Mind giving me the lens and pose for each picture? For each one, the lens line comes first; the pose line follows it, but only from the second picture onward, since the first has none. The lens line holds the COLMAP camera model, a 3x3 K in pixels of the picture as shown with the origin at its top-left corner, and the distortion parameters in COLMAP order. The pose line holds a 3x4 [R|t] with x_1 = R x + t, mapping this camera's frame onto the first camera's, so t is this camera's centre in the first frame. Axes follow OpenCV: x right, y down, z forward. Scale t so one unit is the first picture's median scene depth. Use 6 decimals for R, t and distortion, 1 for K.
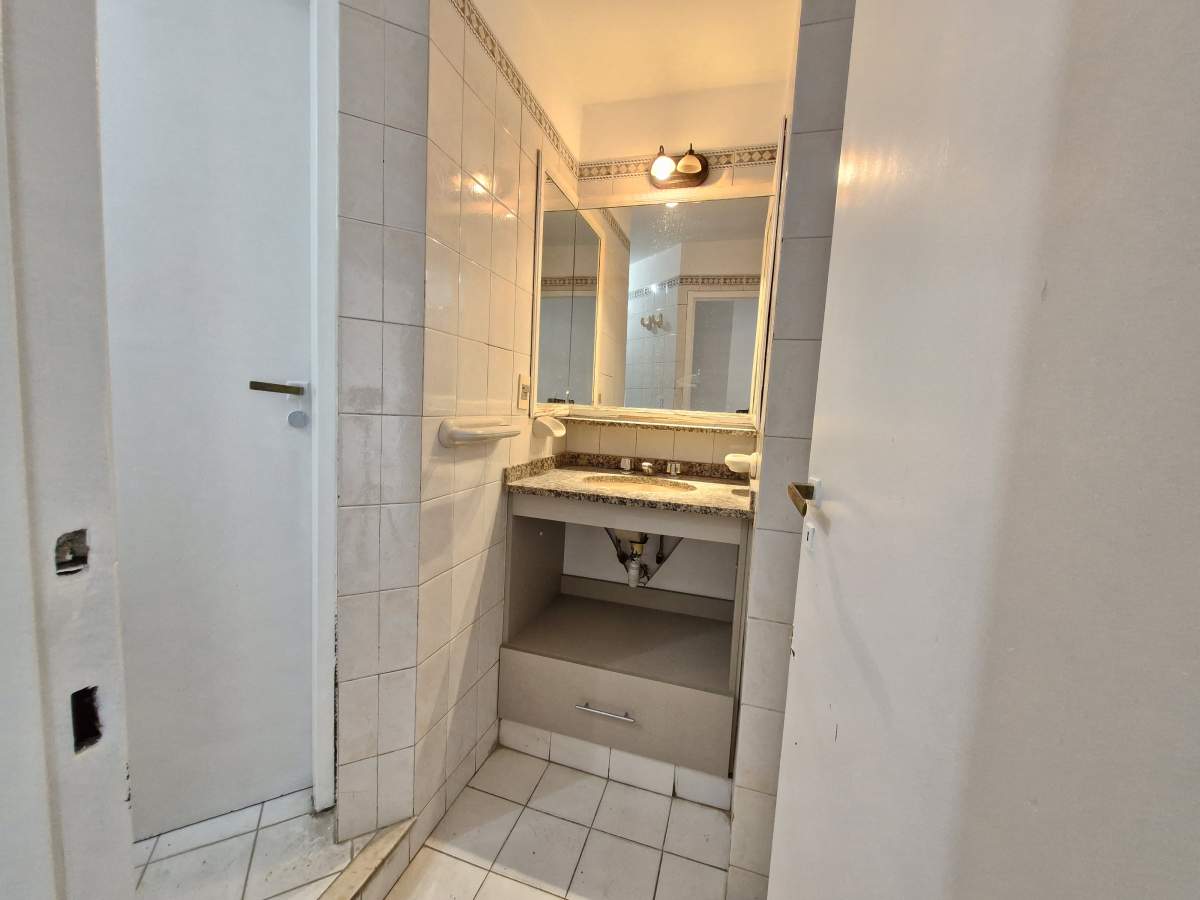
lens RADIAL K [[470.5, 0, 600.0], [0, 470.5, 450.0], [0, 0, 1]] dist [-0.001543, -0.000172]
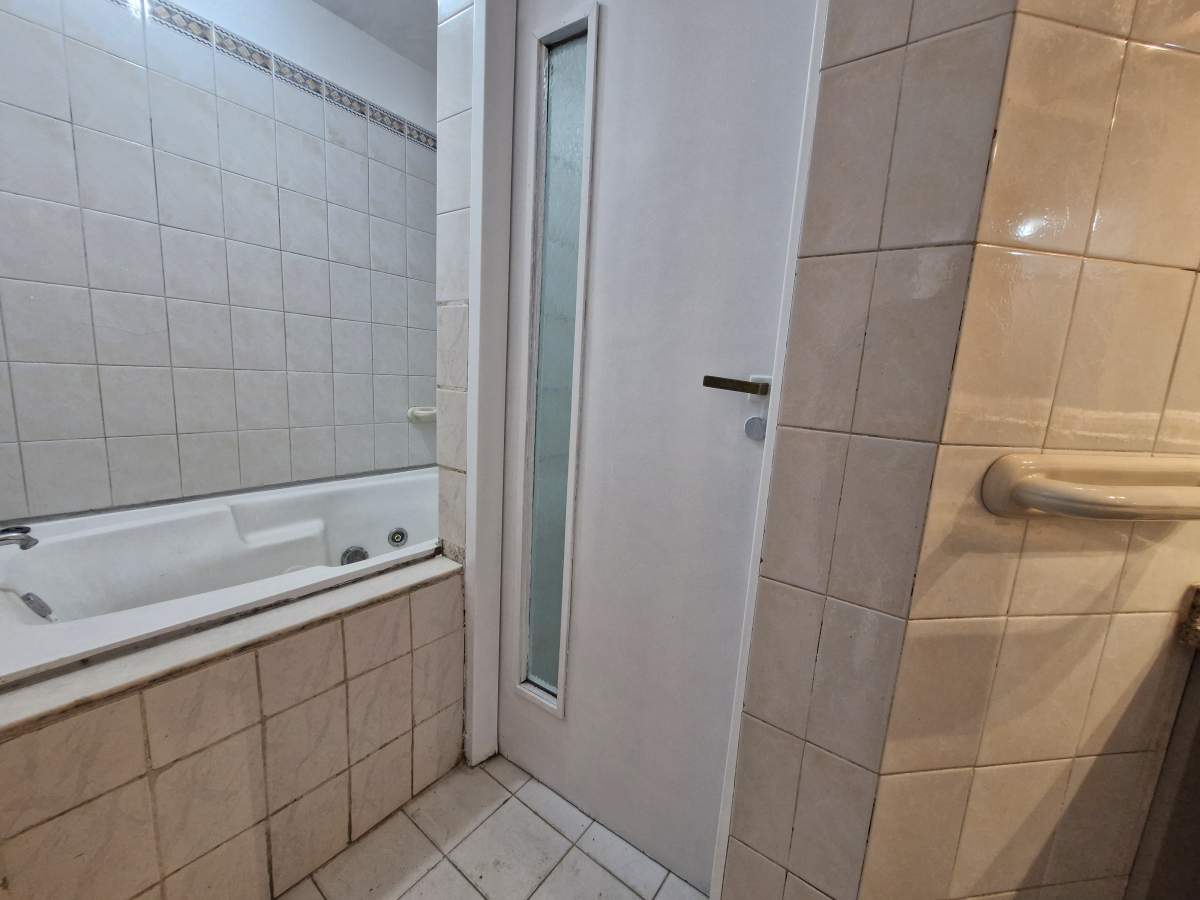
lens RADIAL K [[470.5, 0, 600.0], [0, 470.5, 450.0], [0, 0, 1]] dist [-0.001543, -0.000172]
pose [[0.430830, 0.116219, -0.894918, -0.098271], [-0.127640, 0.989551, 0.067060, -0.049002], [0.893361, 0.085336, 0.441162, 0.457542]]
